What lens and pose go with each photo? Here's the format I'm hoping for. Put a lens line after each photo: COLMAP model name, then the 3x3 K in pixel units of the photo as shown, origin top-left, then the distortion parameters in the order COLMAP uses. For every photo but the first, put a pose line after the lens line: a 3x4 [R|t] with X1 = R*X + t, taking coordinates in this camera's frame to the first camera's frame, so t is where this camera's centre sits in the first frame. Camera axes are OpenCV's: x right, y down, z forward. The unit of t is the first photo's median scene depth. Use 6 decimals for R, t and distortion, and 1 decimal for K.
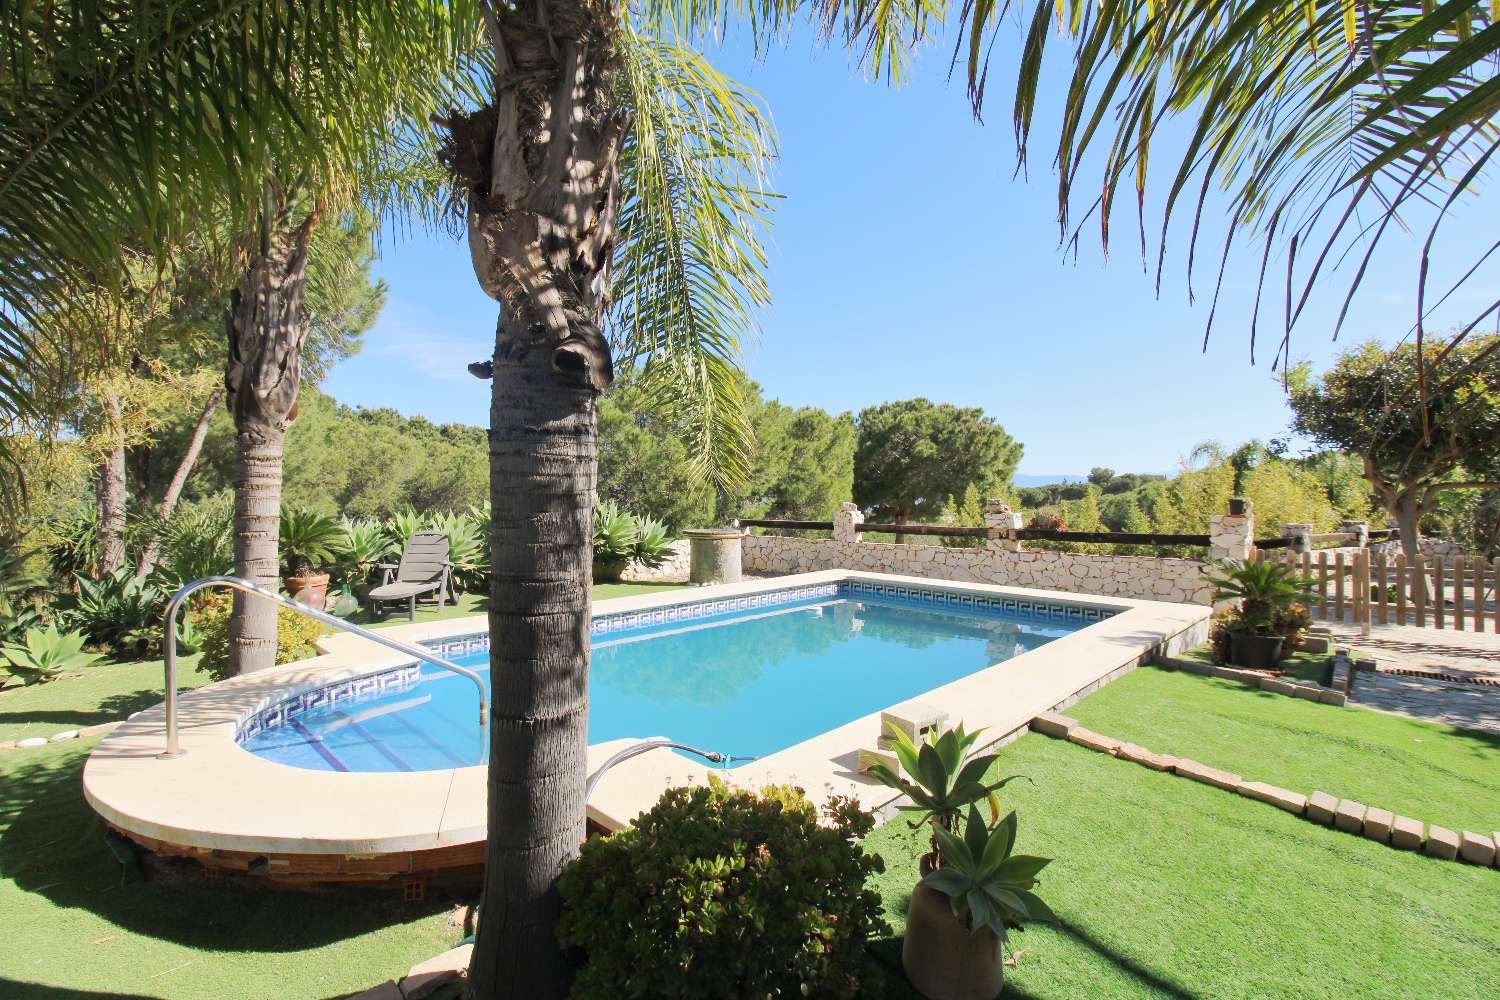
lens RADIAL K [[698.3, 0, 752.0], [0, 698.3, 499.3], [0, 0, 1]] dist [-0.002155, -0.011139]
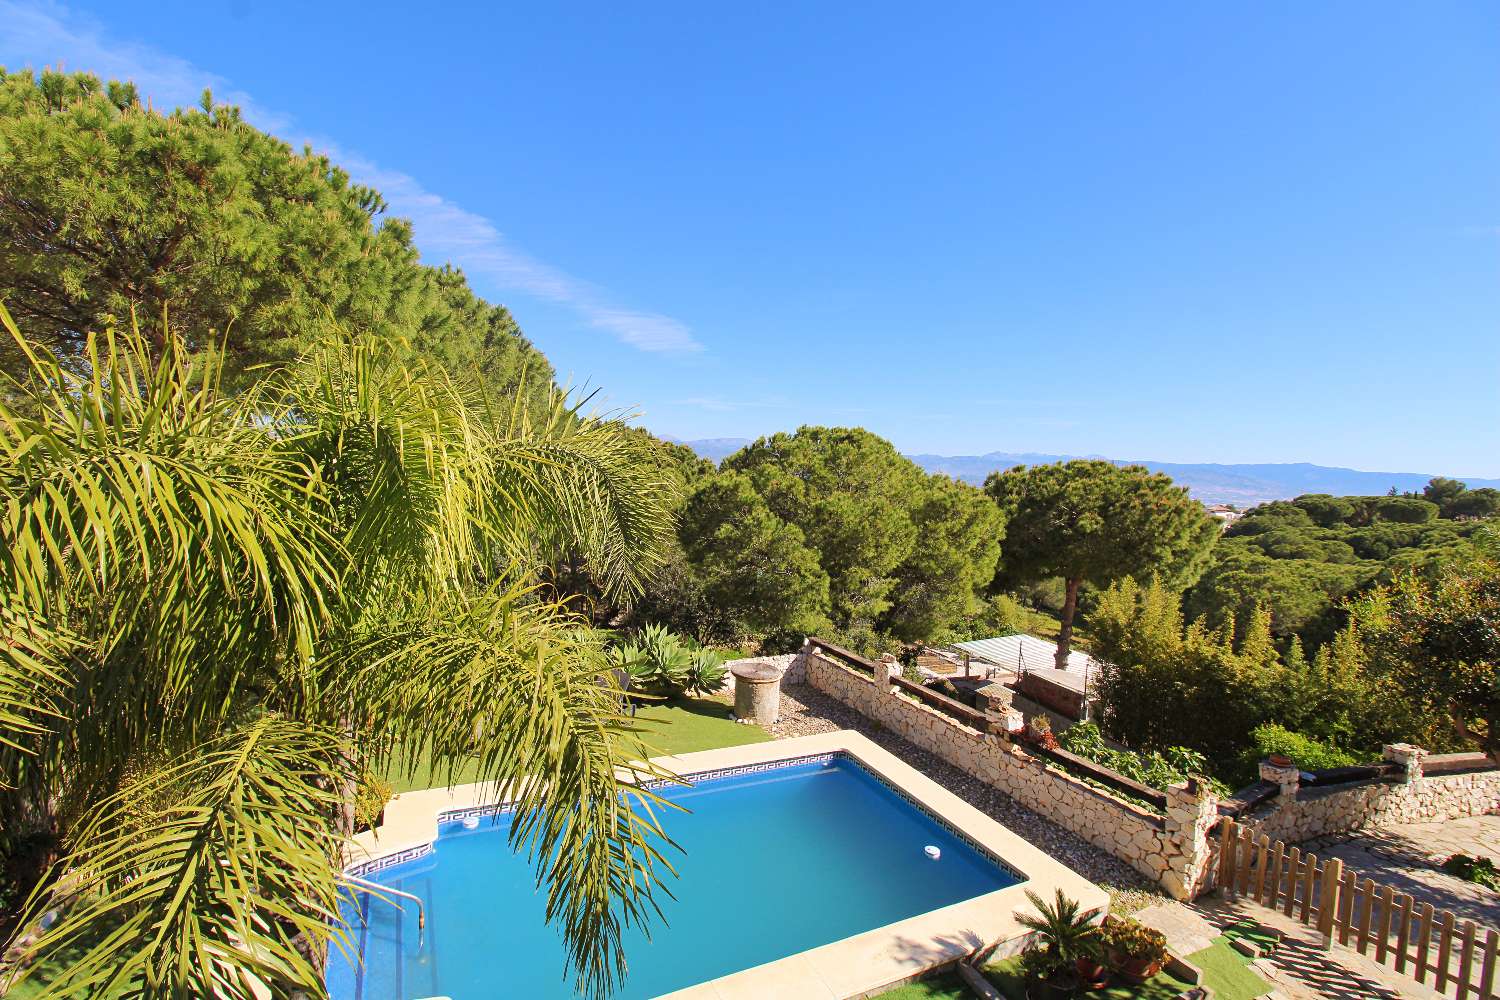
lens RADIAL K [[698.3, 0, 747.9], [0, 698.3, 501.4], [0, 0, 1]] dist [-0.002155, -0.011139]
pose [[0.940880, 0.071645, -0.331077, 0.122898], [-0.057456, 0.996969, 0.052461, -0.122751], [0.333832, -0.030337, 0.942144, -0.035312]]
